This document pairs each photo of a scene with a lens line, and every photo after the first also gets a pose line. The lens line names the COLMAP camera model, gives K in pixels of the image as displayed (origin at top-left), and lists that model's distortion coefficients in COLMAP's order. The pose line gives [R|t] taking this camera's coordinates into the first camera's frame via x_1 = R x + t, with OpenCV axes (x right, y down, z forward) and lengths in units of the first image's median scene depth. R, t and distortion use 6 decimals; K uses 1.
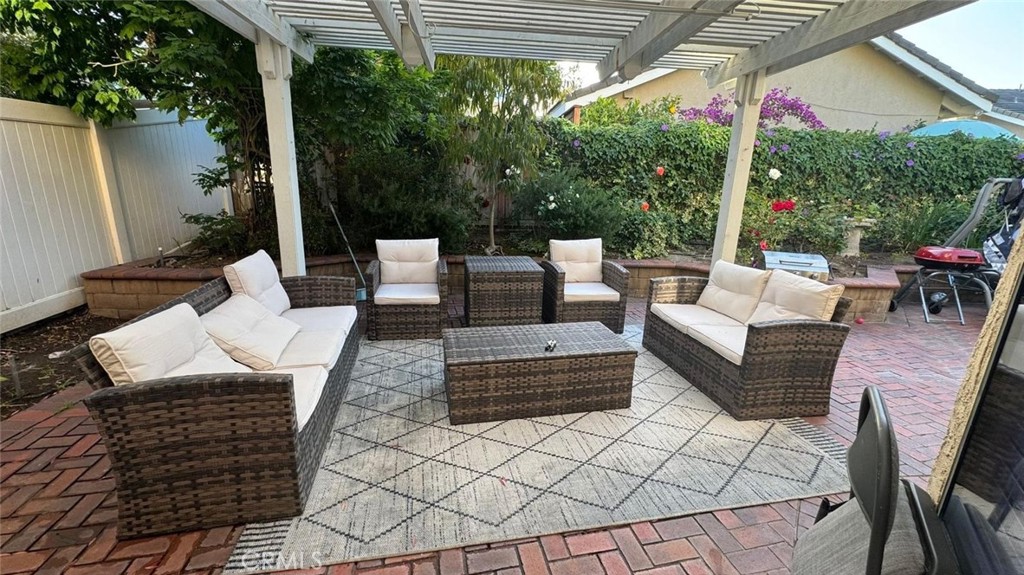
lens RADIAL K [[415.1, 0, 512.0], [0, 415.1, 287.5], [0, 0, 1]] dist [-0.001427, -0.000134]
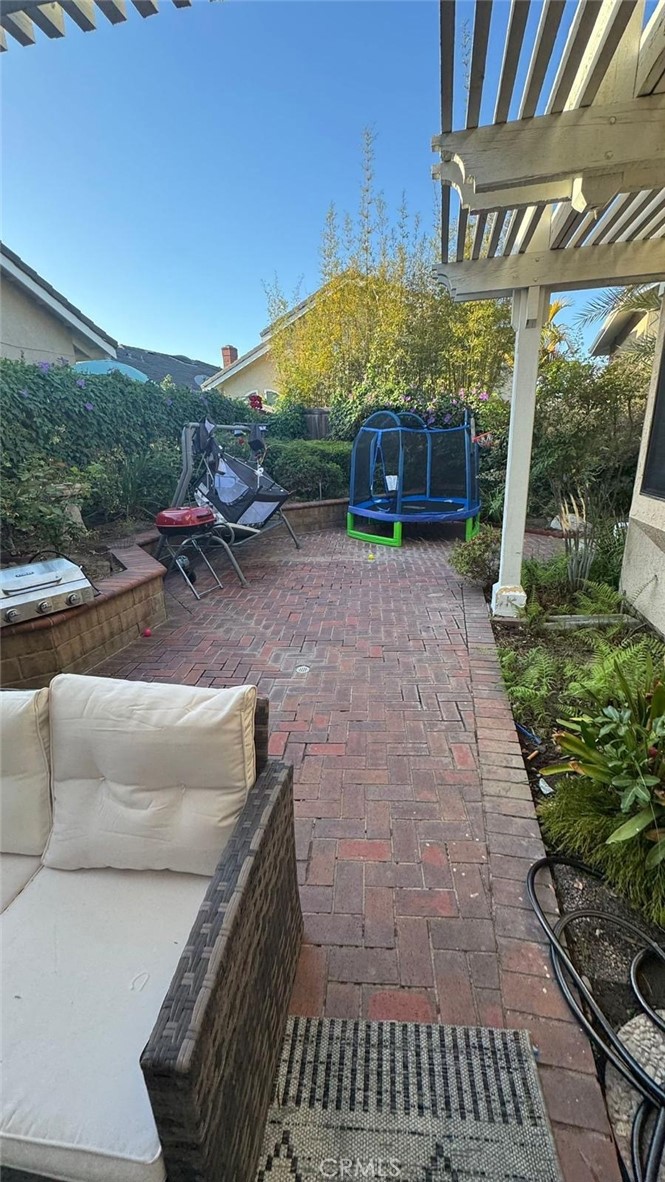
lens RADIAL K [[479.2, 0, 332.5], [0, 479.2, 591.0], [0, 0, 1]] dist [-0.001427, -0.000134]
pose [[0.309291, -0.323417, 0.894282, 0.173818], [0.272741, 0.931054, 0.242387, -0.067647], [-0.911017, 0.168939, 0.376175, 0.291558]]
